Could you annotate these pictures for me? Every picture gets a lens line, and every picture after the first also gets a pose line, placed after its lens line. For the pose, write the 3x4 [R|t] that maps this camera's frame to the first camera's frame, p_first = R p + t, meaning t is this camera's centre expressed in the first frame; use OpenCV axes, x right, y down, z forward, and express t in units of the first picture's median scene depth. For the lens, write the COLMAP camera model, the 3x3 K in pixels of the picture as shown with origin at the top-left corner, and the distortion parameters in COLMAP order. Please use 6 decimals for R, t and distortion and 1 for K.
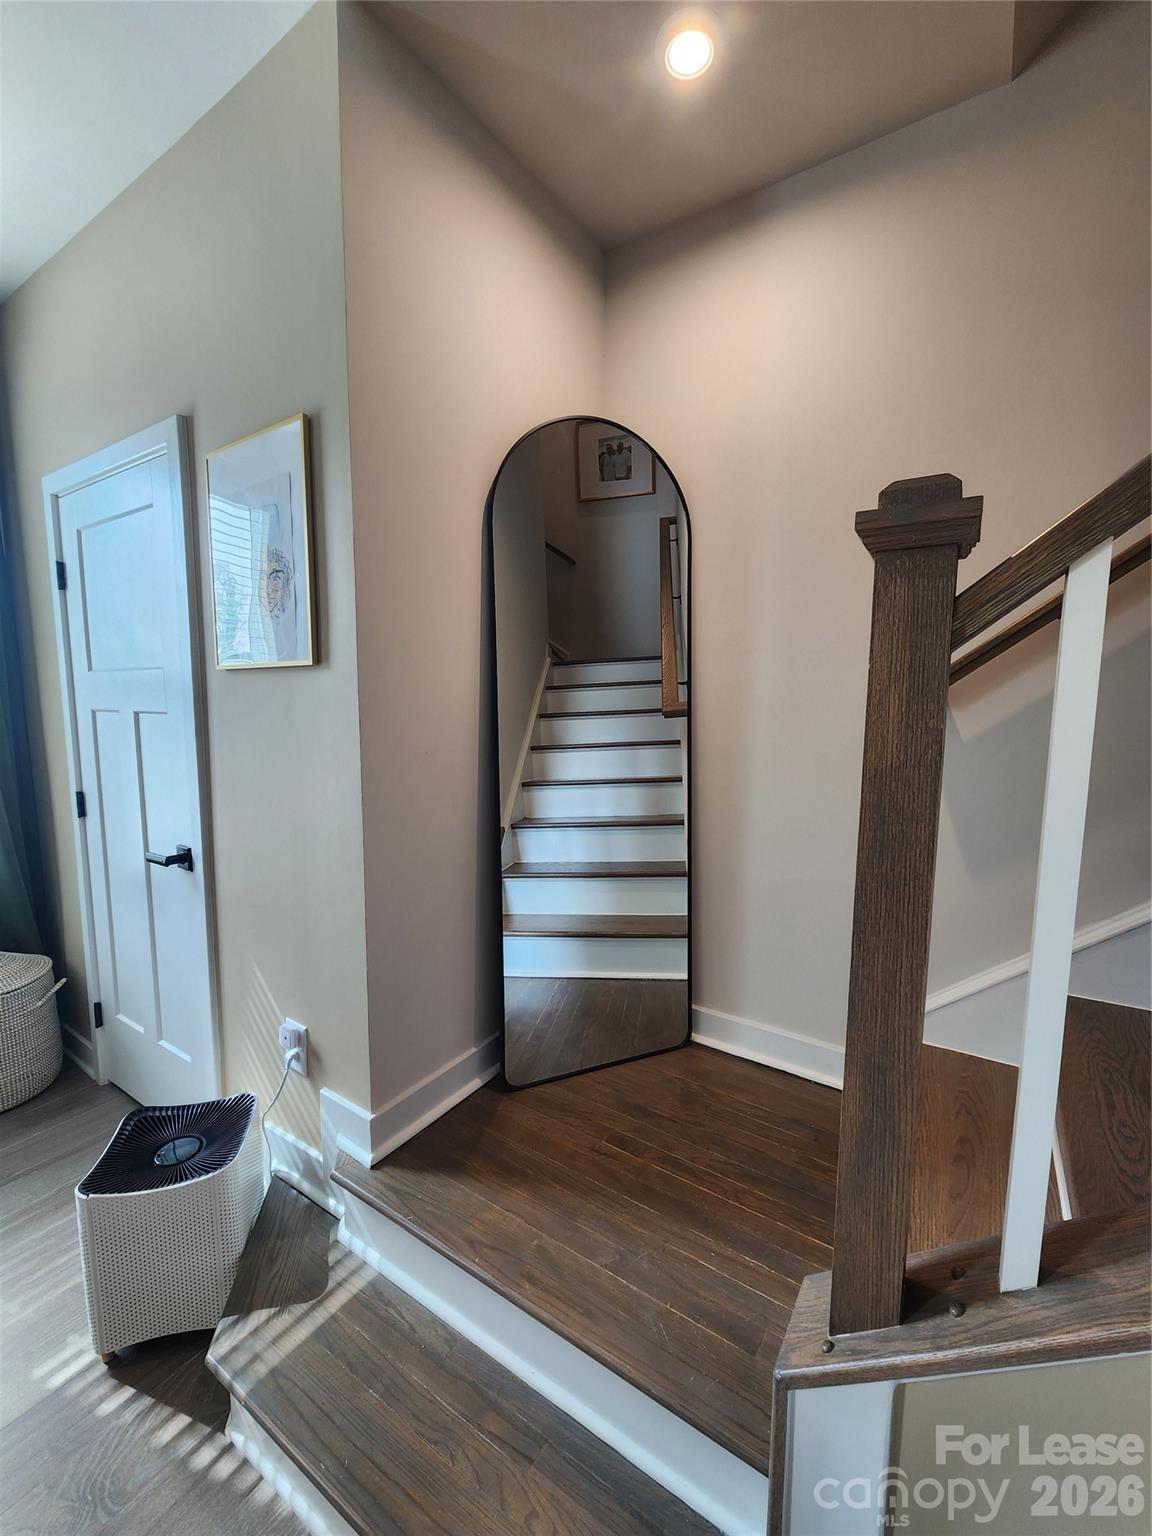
lens RADIAL K [[629.5, 0, 578.3], [0, 629.5, 766.5], [0, 0, 1]] dist [0.004432, 0.000228]
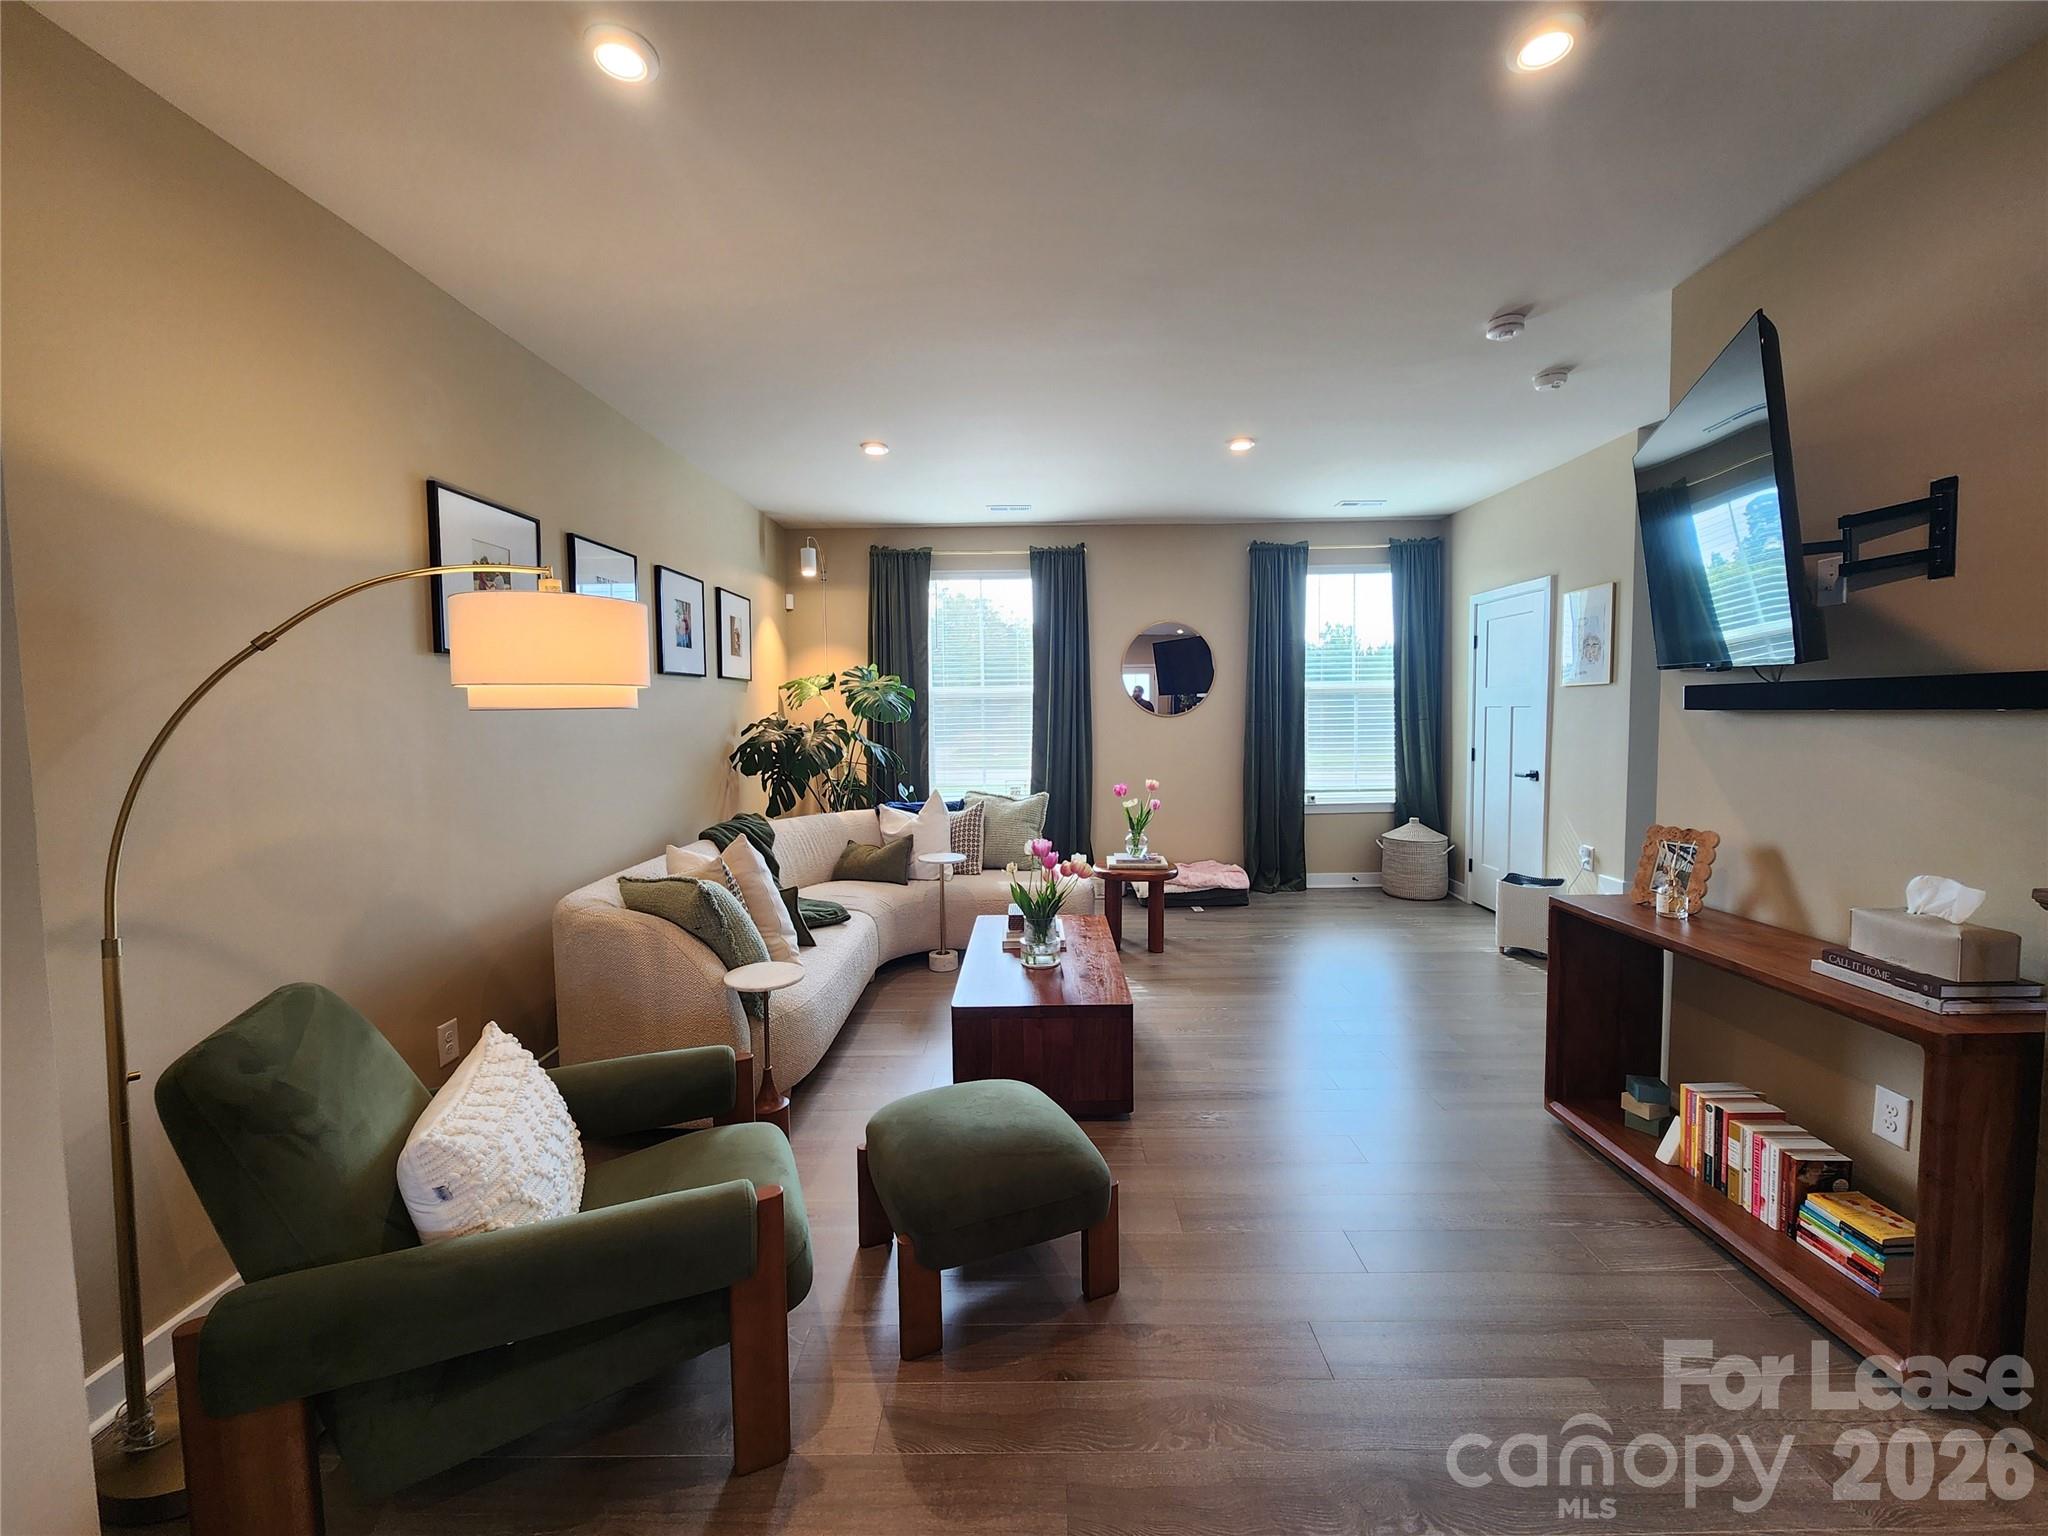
lens RADIAL K [[839.3, 0, 1028.0], [0, 839.3, 756.3], [0, 0, 1]] dist [0.004432, 0.000228]
pose [[0.543214, 0.038892, -0.838693, 0.865731], [-0.078894, 0.996871, -0.004871, 0.240996], [0.835879, 0.068814, 0.544583, -2.077055]]
